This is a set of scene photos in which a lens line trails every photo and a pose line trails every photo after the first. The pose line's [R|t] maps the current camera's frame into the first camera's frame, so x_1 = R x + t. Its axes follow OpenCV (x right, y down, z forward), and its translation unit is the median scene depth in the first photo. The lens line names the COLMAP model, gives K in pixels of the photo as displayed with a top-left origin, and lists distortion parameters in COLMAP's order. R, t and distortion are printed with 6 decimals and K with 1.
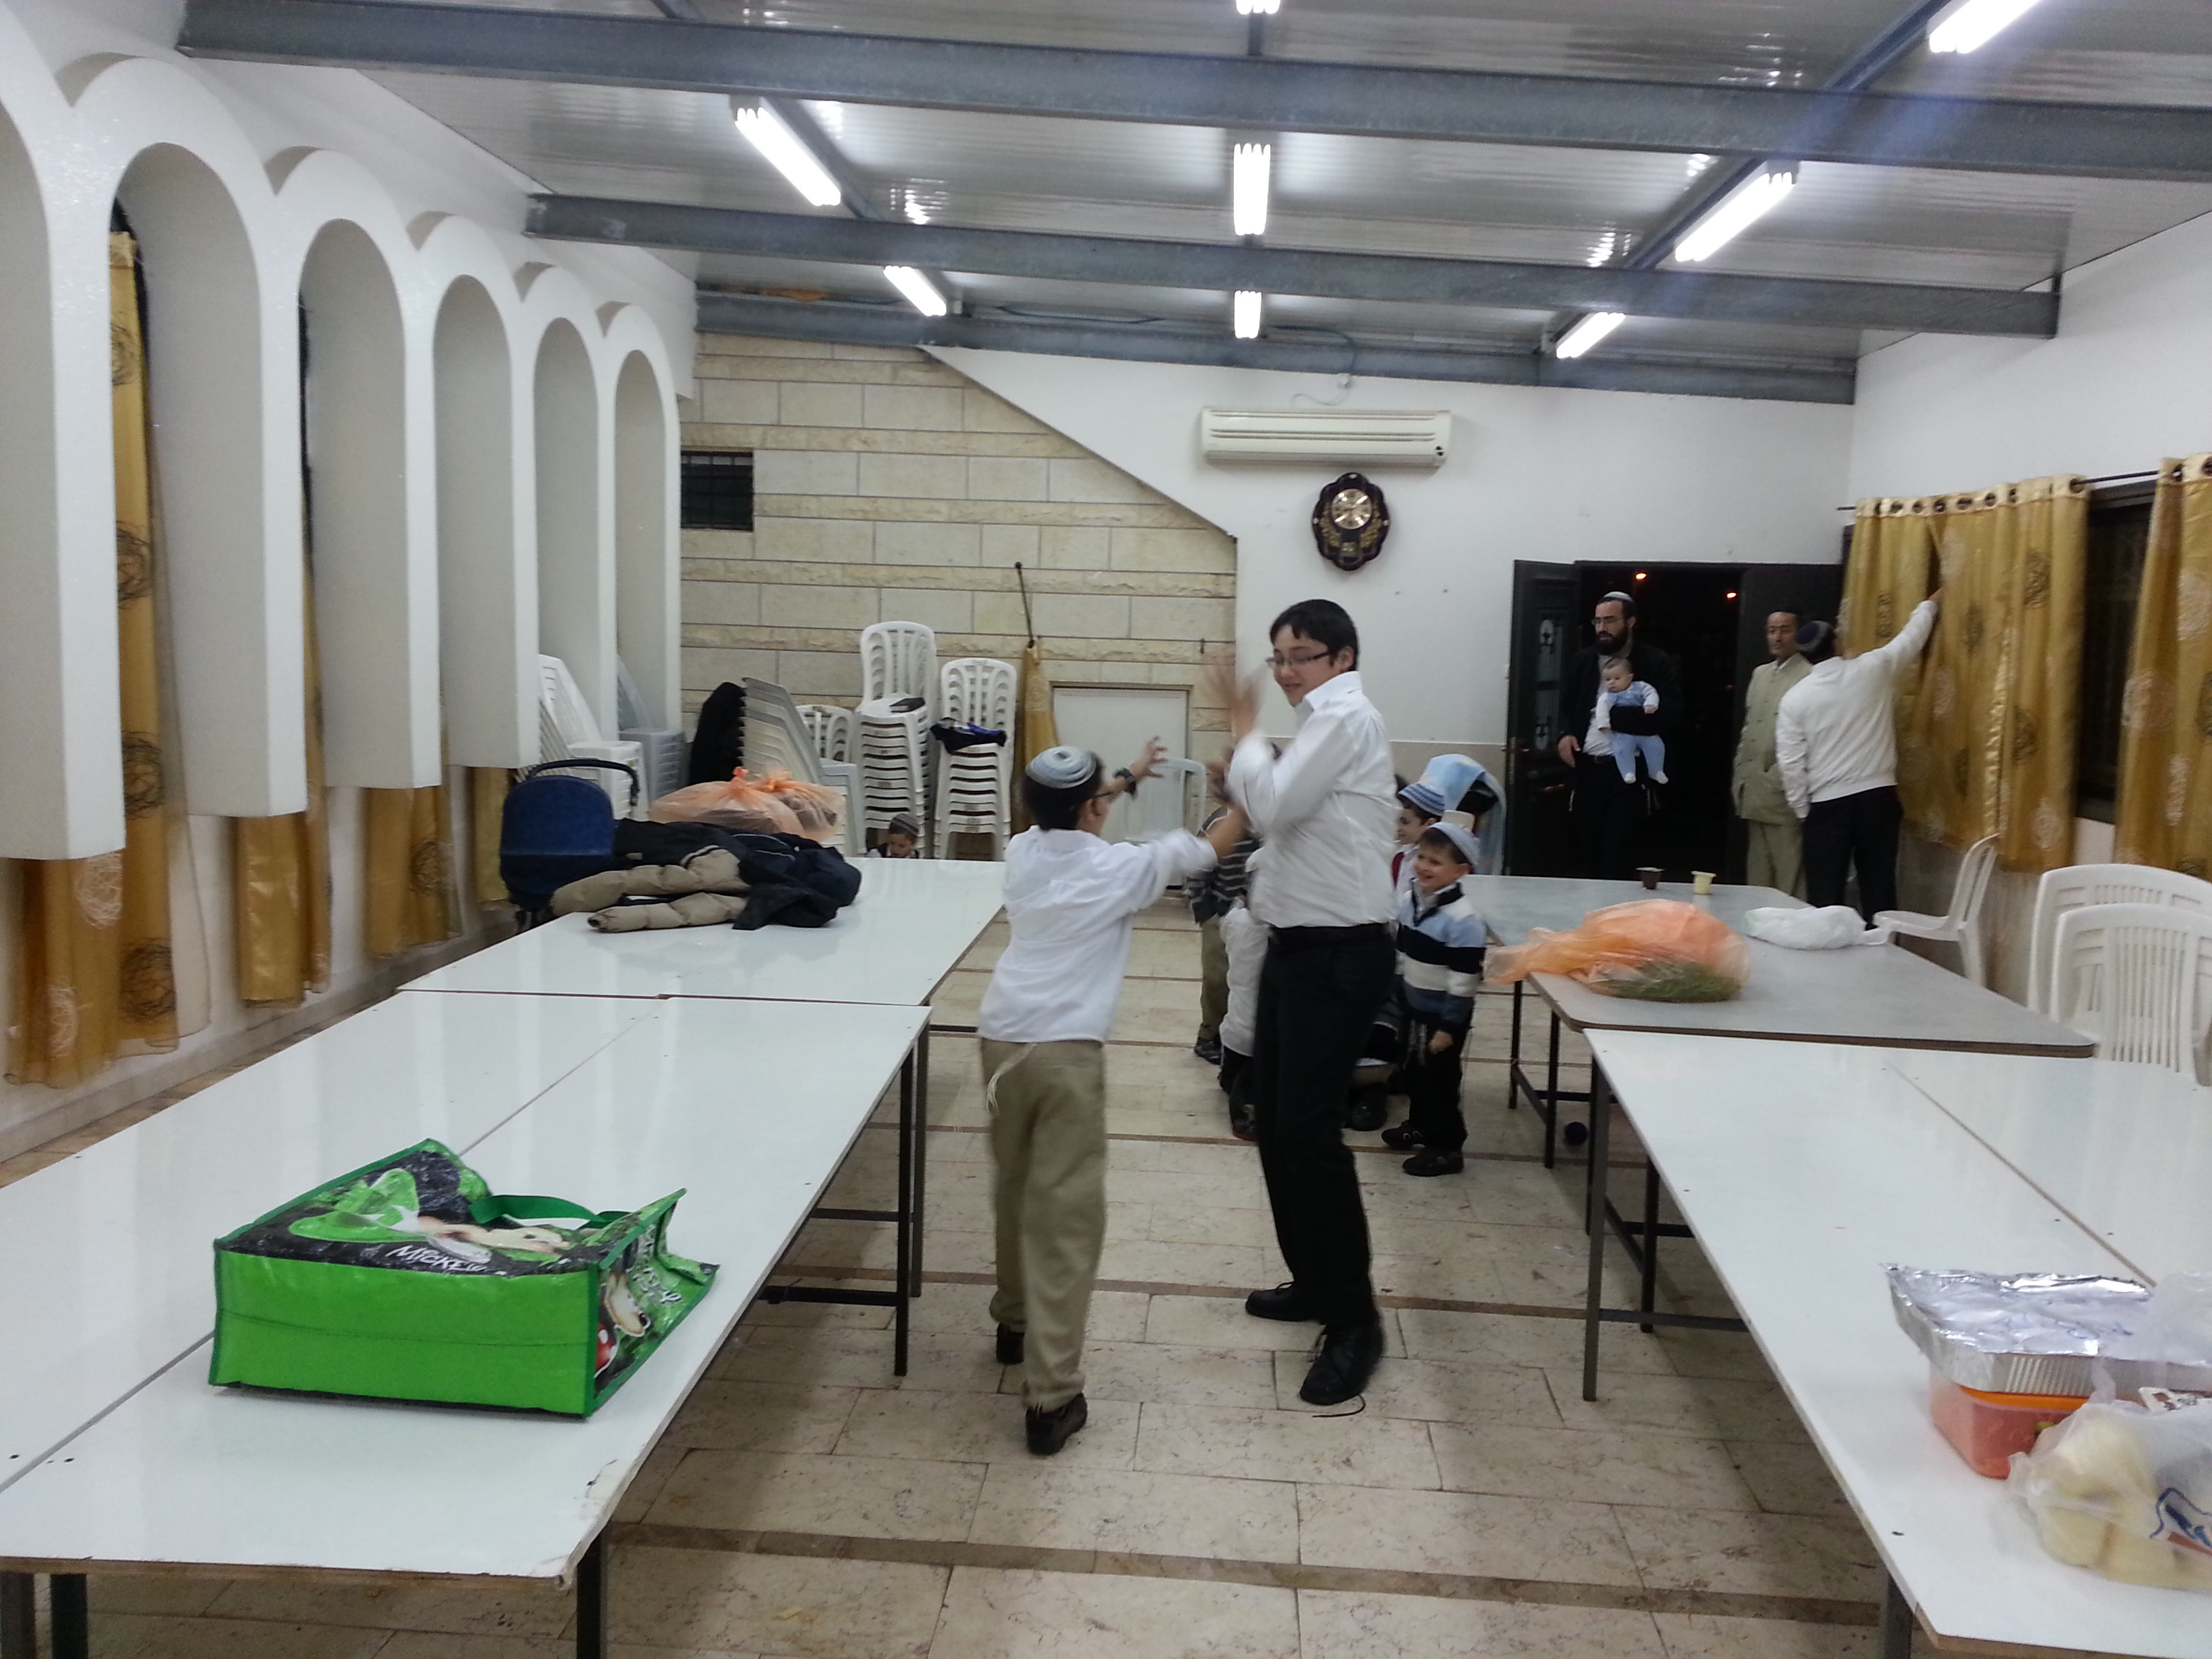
lens RADIAL K [[1827.3, 0, 1115.0], [0, 1827.3, 831.5], [0, 0, 1]] dist [0.116966, -0.198456]
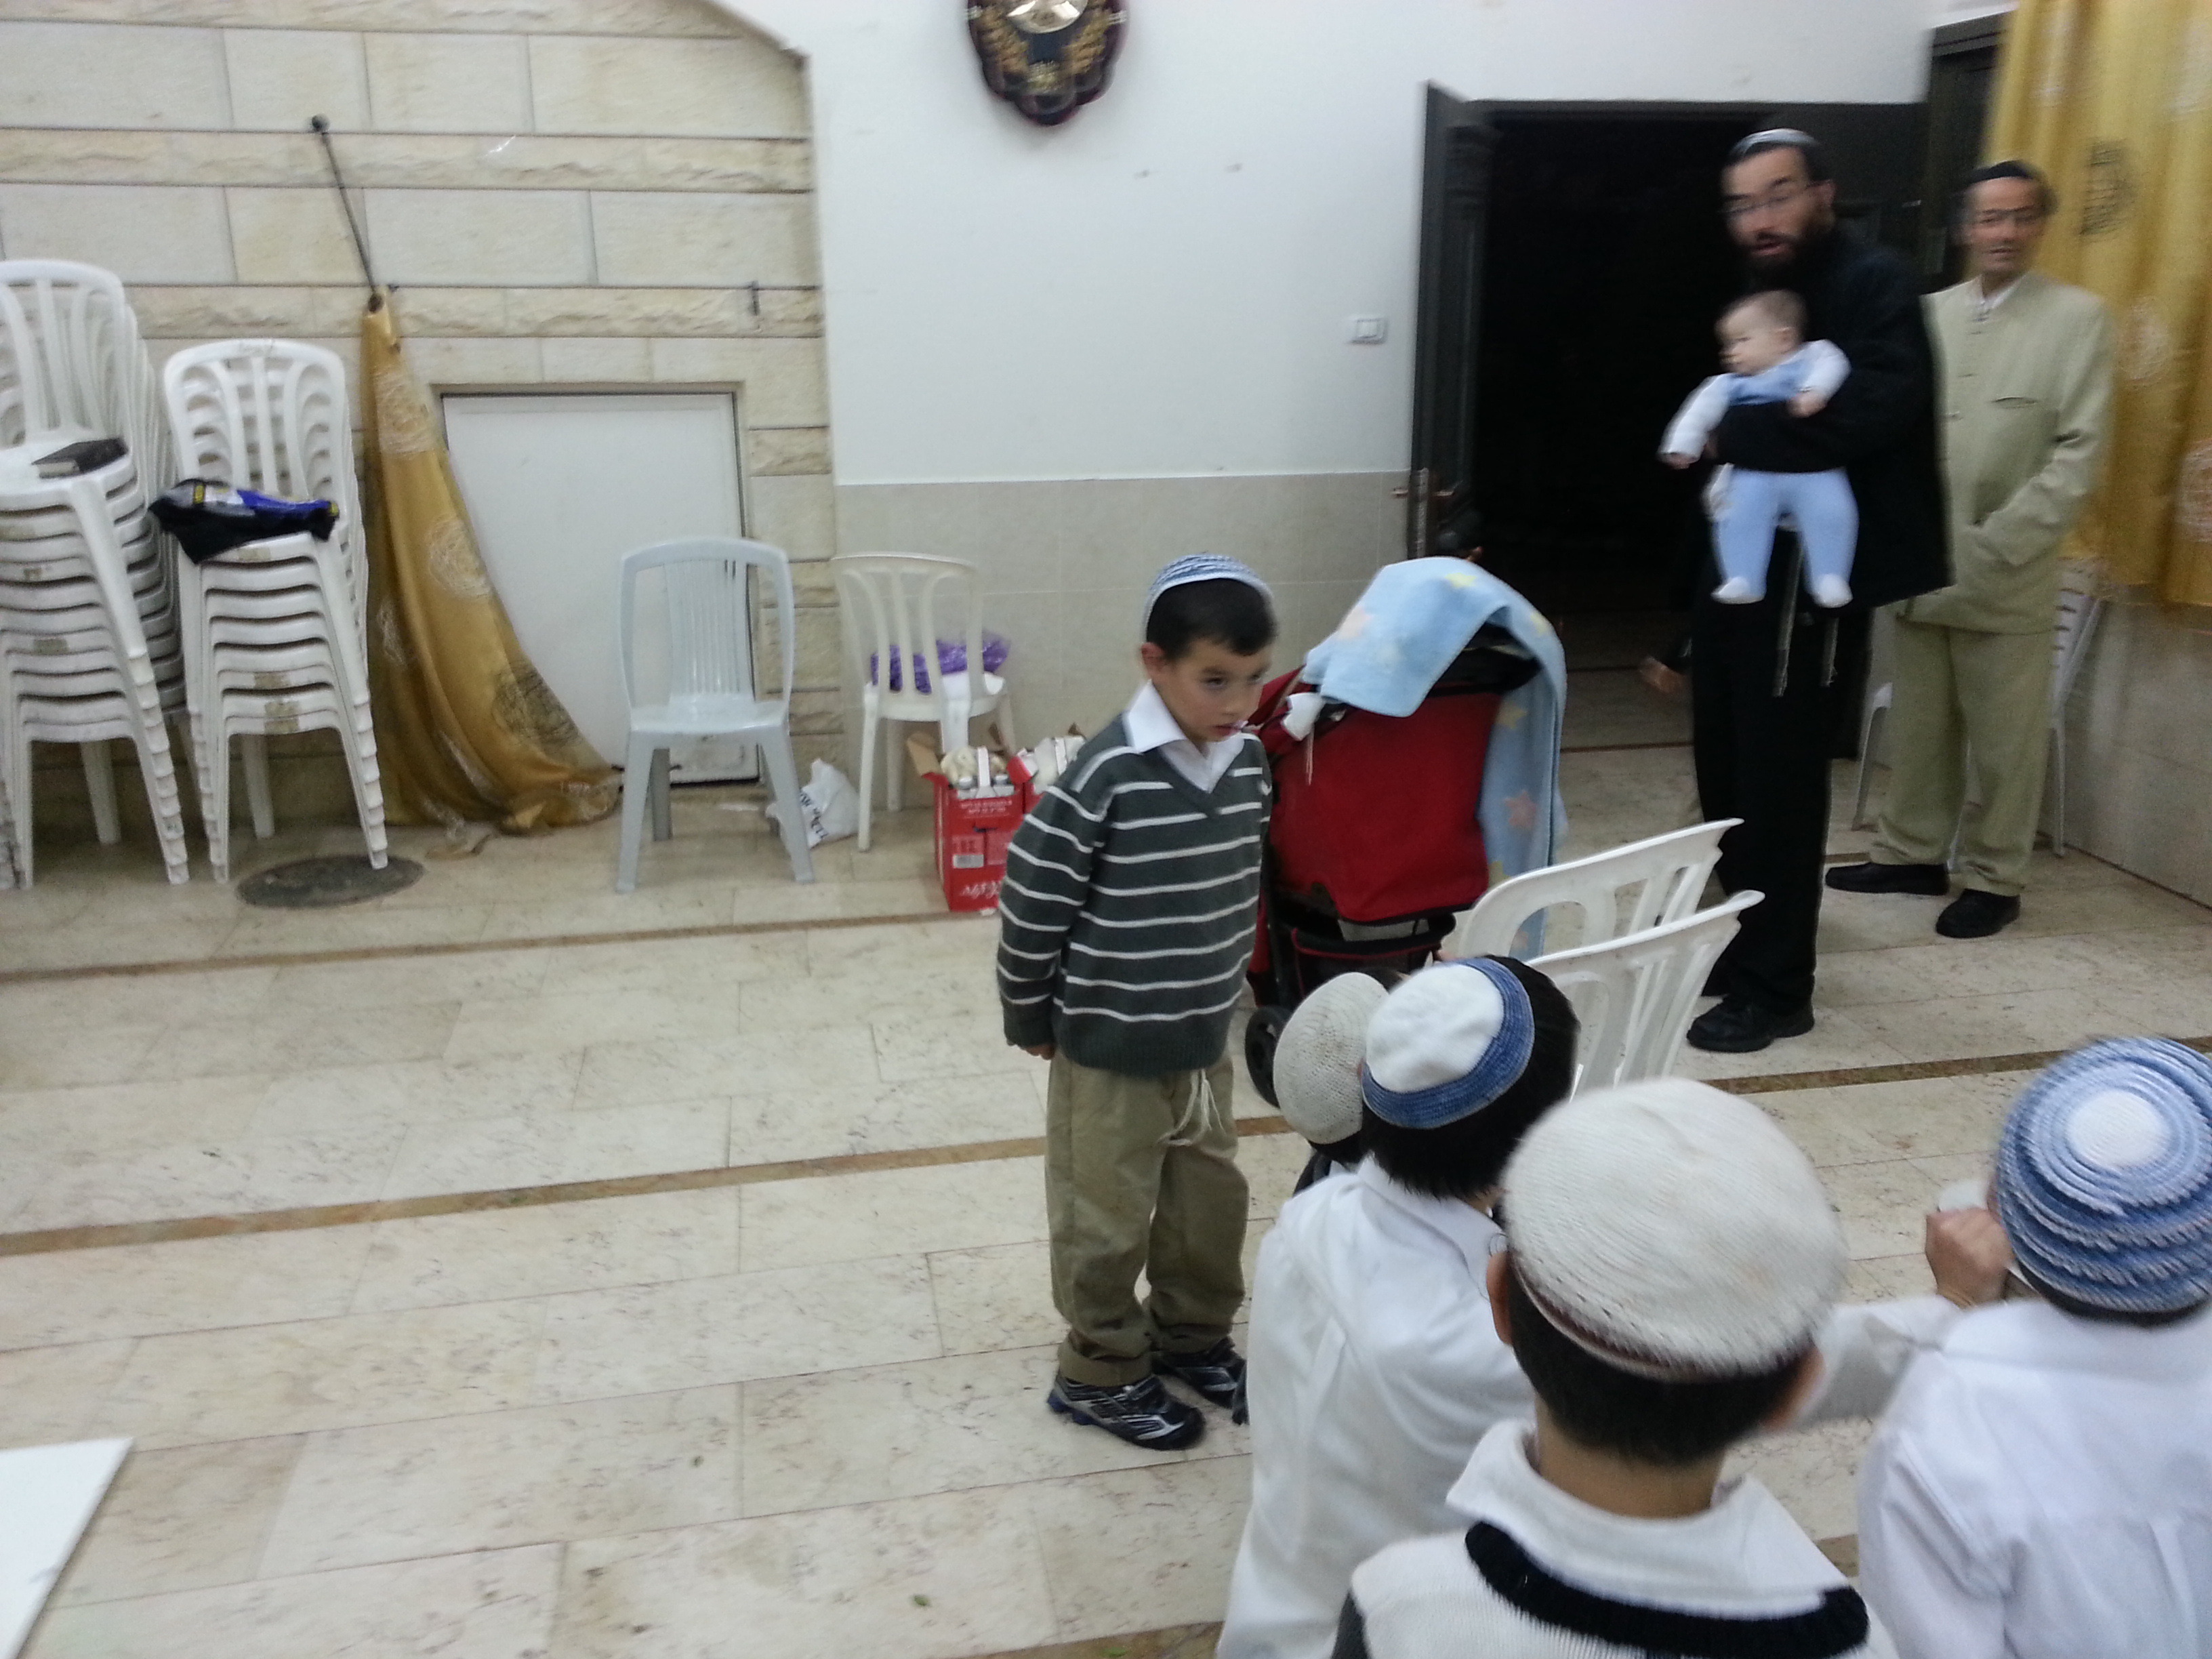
lens RADIAL K [[1806.5, 0, 1110.4], [0, 1806.5, 780.8], [0, 0, 1]] dist [0.118435, -0.181997]
pose [[0.968636, -0.098333, 0.228200, 0.016755], [0.059597, 0.983497, 0.170826, -0.053596], [-0.241232, -0.151868, 0.958511, 0.506215]]
